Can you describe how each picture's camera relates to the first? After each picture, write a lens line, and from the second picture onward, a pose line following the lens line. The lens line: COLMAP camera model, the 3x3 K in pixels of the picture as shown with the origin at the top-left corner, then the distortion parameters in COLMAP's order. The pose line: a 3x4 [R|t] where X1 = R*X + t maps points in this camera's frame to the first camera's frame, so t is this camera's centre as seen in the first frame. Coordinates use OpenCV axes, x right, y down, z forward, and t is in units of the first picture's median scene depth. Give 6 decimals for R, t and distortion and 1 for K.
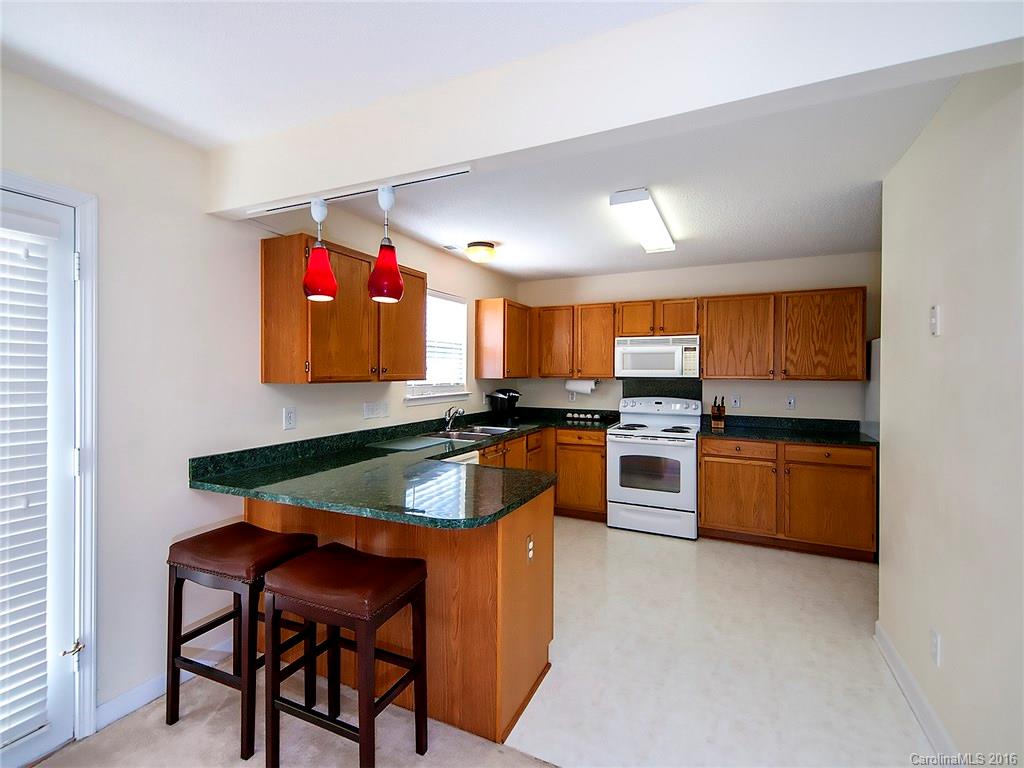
lens RADIAL K [[466.9, 0, 502.2], [0, 466.9, 376.2], [0, 0, 1]] dist [-0.003963, -0.000715]
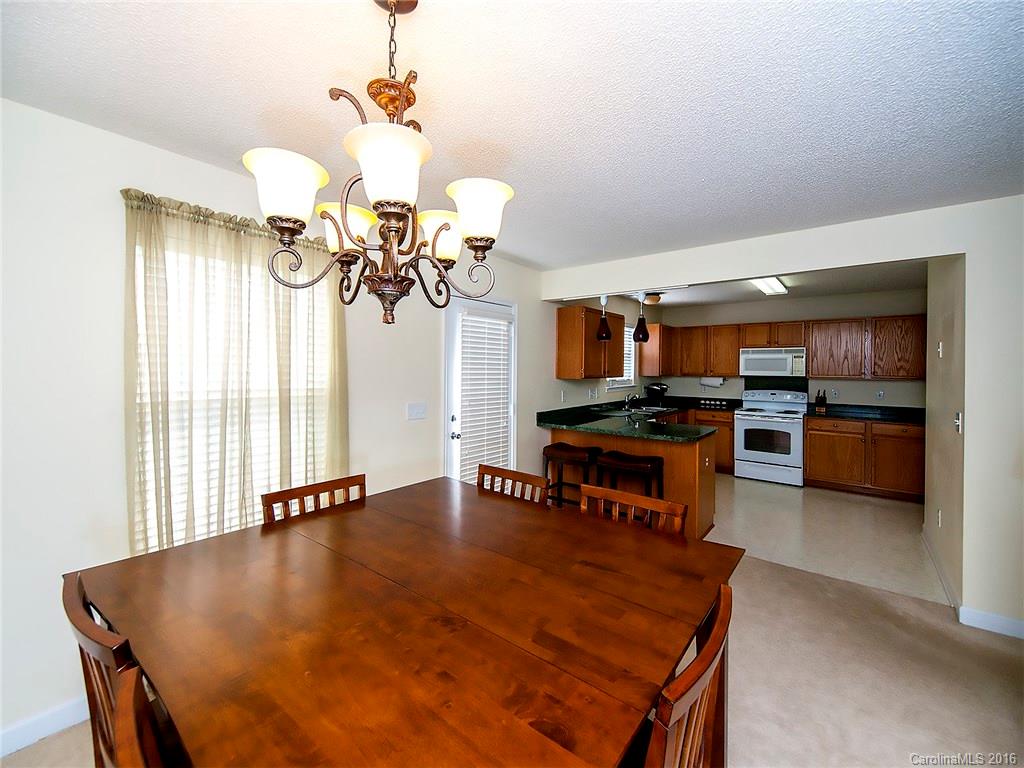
lens RADIAL K [[420.5, 0, 497.9], [0, 420.5, 370.4], [0, 0, 1]] dist [-0.000164, -0.004599]
pose [[0.970610, 0.004822, -0.240609, -0.189082], [-0.005361, 0.999984, -0.001584, -0.009001], [0.240597, 0.002827, 0.970621, -0.488927]]
